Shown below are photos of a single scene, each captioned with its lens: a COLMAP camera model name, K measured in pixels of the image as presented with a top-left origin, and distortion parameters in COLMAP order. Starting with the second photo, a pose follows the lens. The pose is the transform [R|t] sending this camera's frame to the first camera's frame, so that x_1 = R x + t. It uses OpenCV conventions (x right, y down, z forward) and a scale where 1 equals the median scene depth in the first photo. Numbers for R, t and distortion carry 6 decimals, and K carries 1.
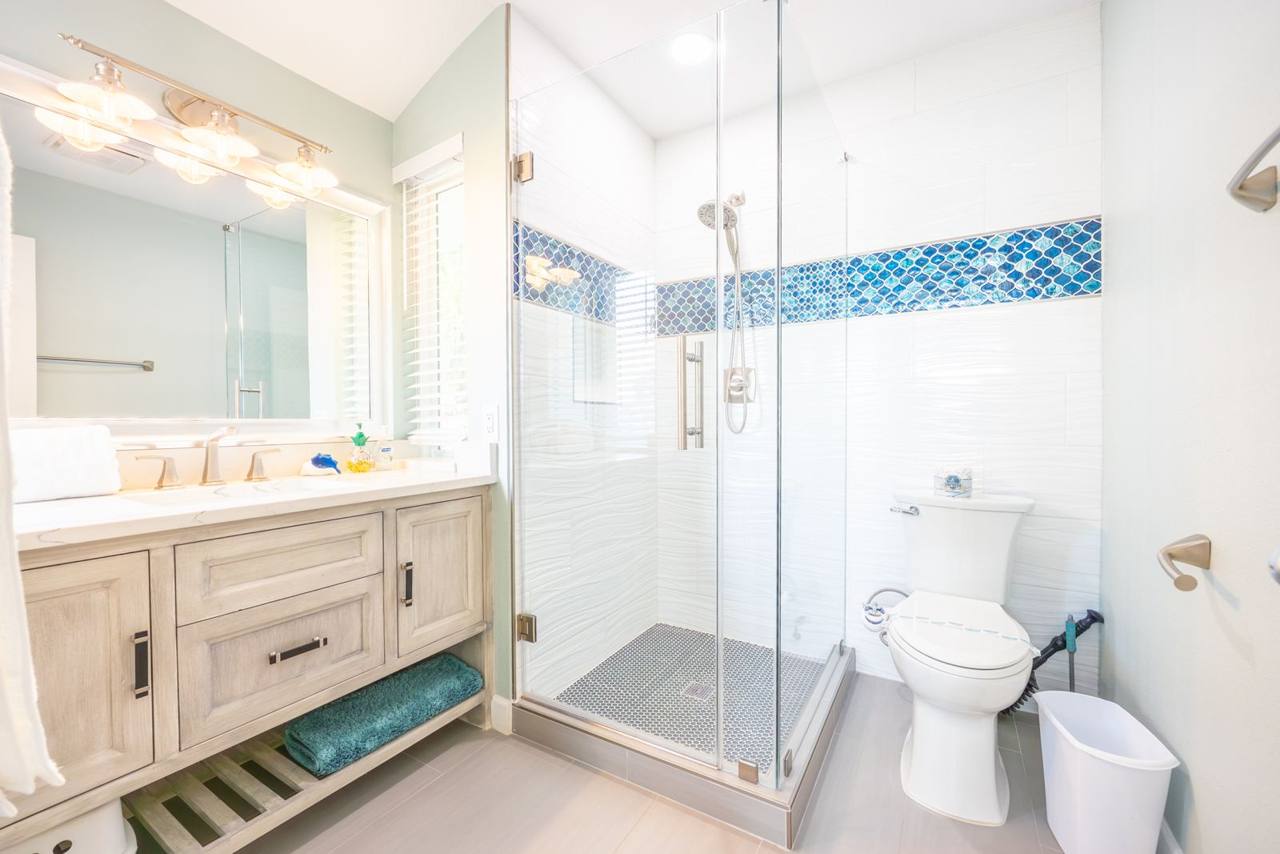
lens RADIAL K [[506.1, 0, 641.1], [0, 506.1, 432.5], [0, 0, 1]] dist [-0.000356, -0.000040]
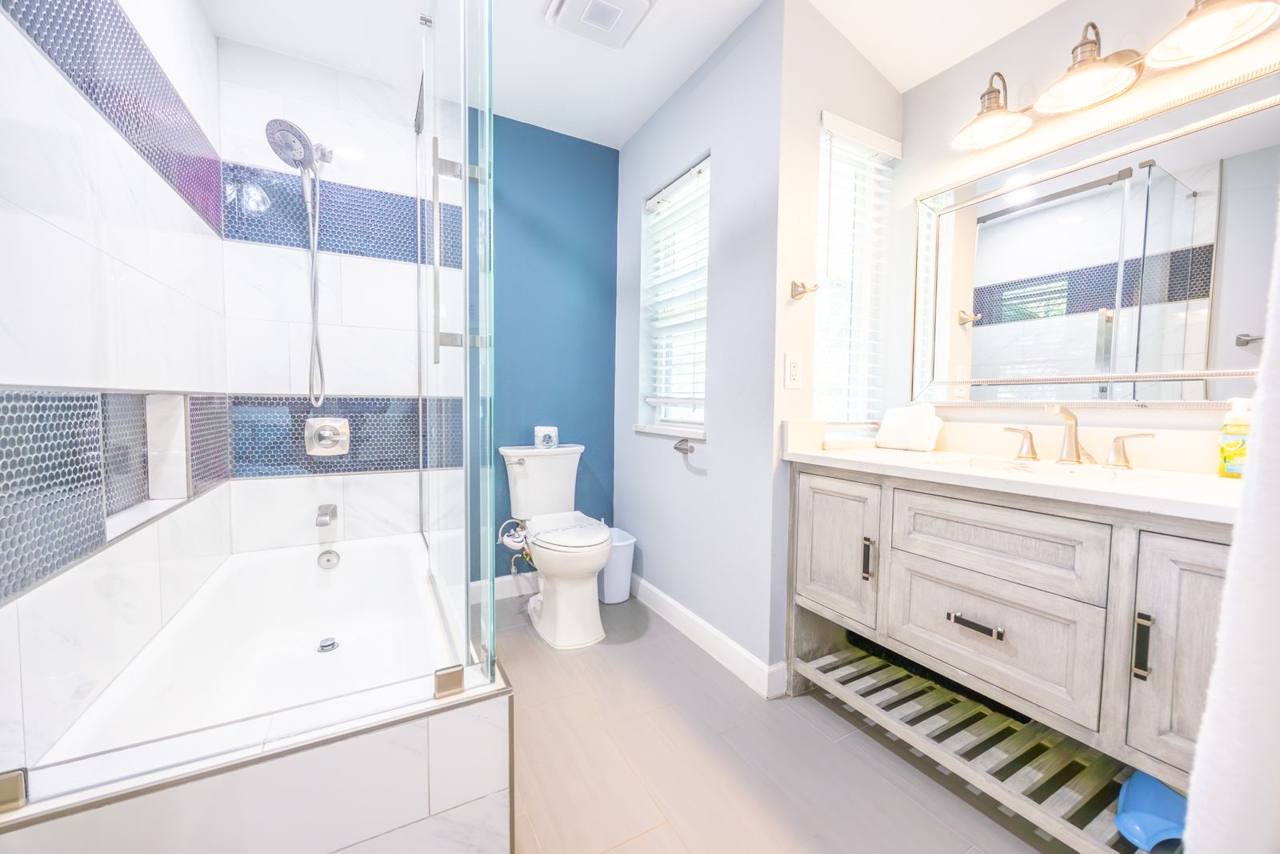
lens RADIAL K [[487.7, 0, 640.0], [0, 487.7, 427.0], [0, 0, 1]] dist [0.000386, 0.000022]
pose [[-0.507228, 0.039674, -0.860898, 0.434221], [-0.022157, 0.998009, 0.059047, -0.006297], [0.861527, 0.049025, -0.505339, 0.810759]]
